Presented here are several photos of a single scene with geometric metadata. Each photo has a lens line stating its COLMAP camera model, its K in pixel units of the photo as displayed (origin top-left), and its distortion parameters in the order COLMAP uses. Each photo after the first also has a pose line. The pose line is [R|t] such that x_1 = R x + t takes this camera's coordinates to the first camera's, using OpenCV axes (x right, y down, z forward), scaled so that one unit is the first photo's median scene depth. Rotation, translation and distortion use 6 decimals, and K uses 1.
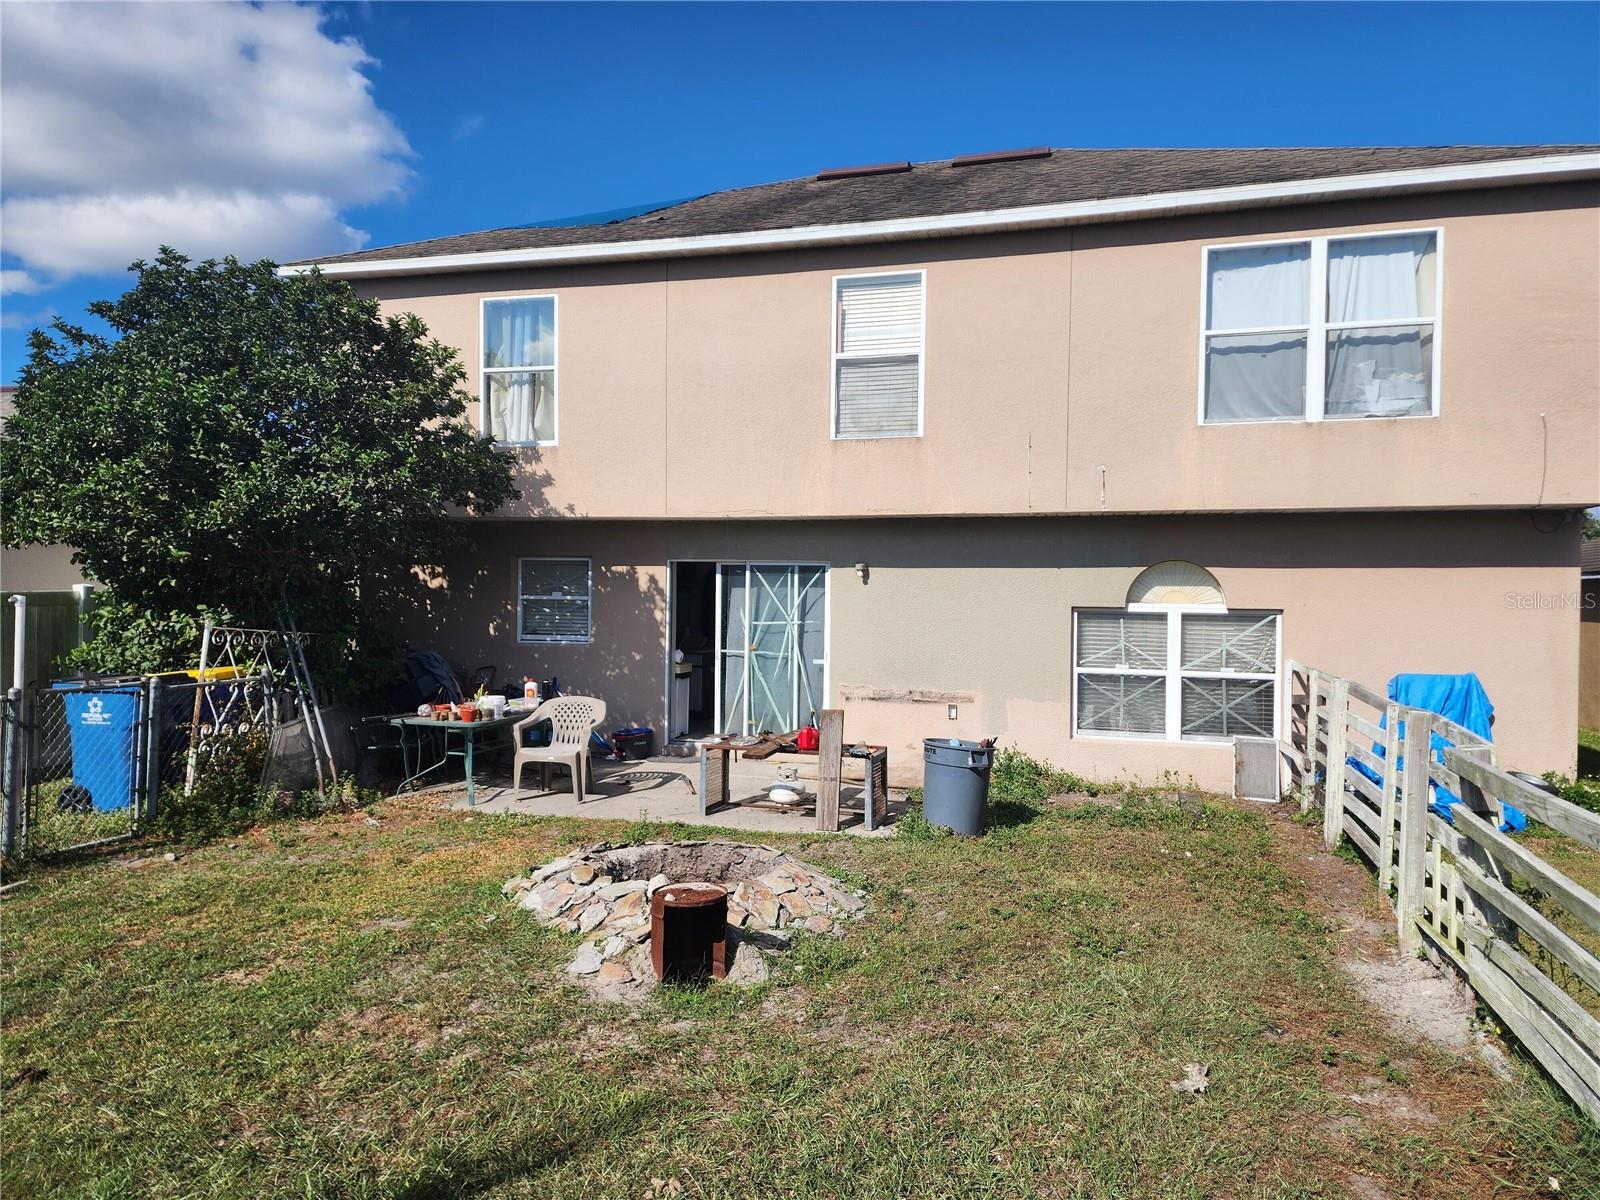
lens RADIAL K [[1035.8, 0, 805.1], [0, 1035.8, 604.2], [0, 0, 1]] dist [-0.002546, -0.007024]
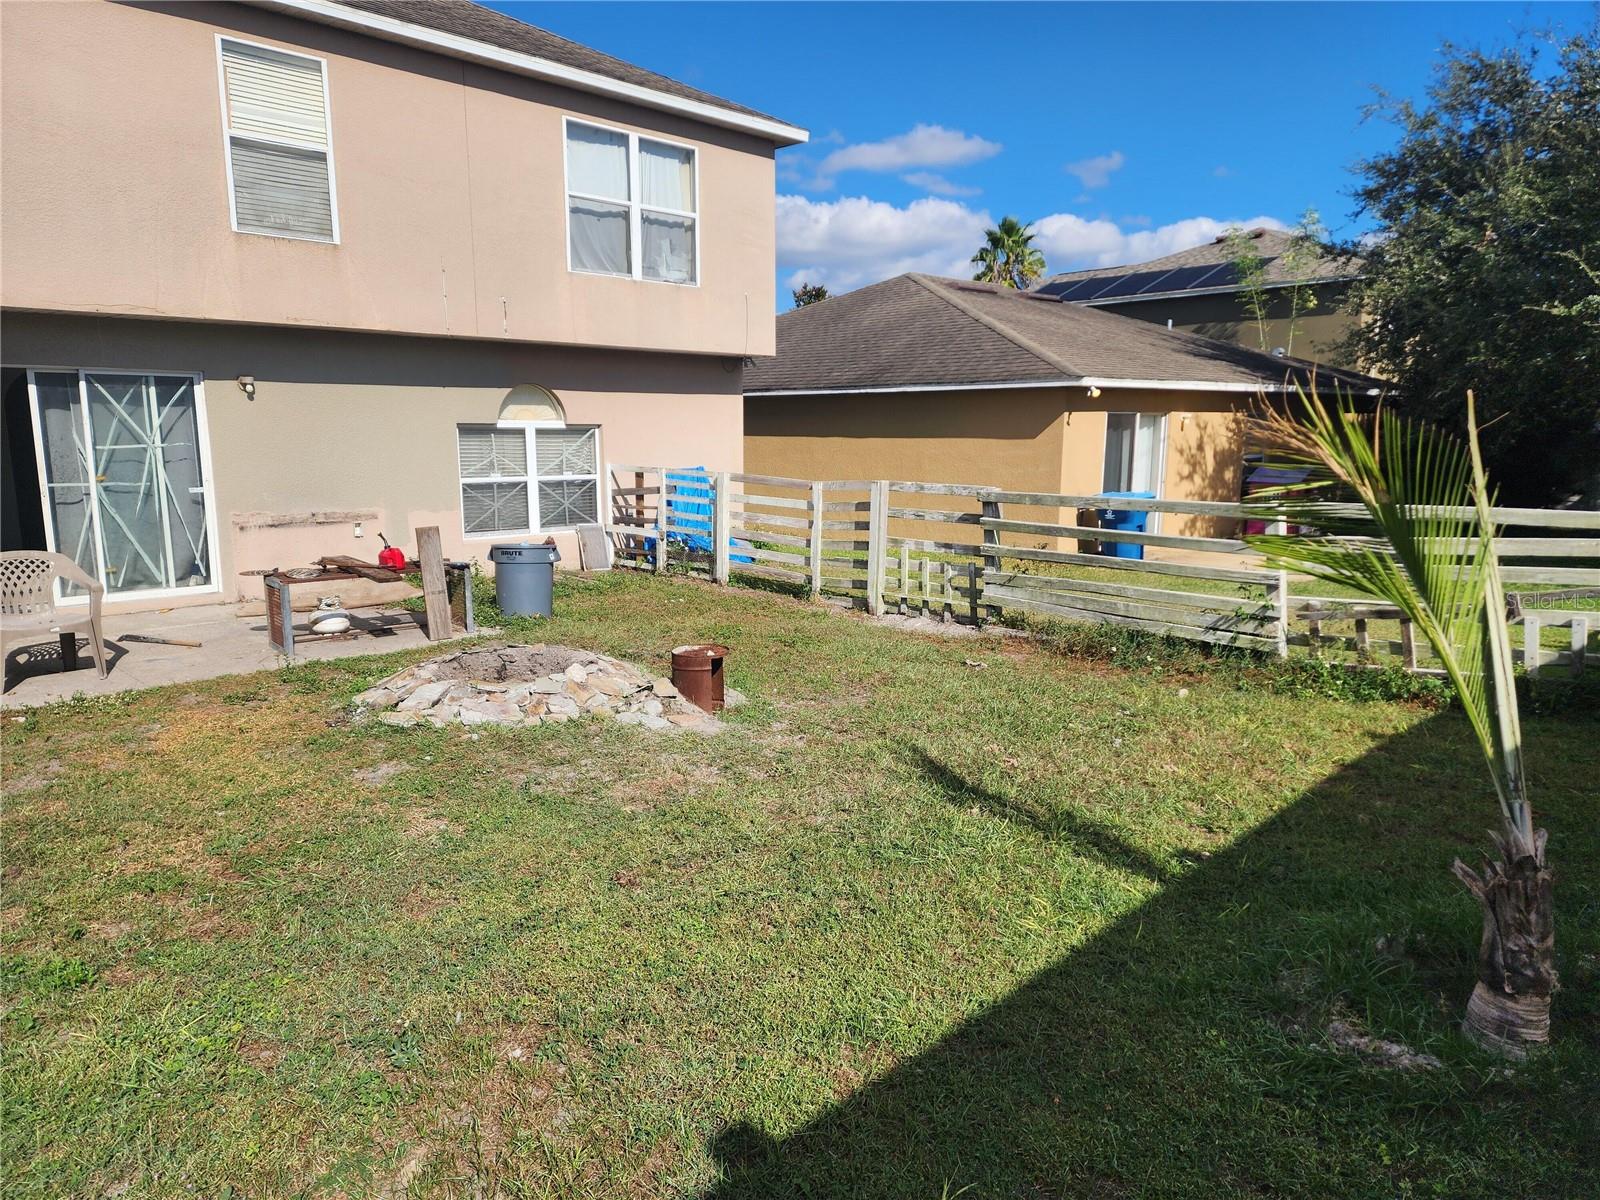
lens RADIAL K [[1035.8, 0, 808.9], [0, 1035.8, 603.3], [0, 0, 1]] dist [-0.002546, -0.007024]
pose [[0.470697, -0.156462, 0.868311, -0.564989], [0.006065, 0.984701, 0.174146, 0.001139], [-0.882274, -0.076704, 0.464445, 0.145284]]
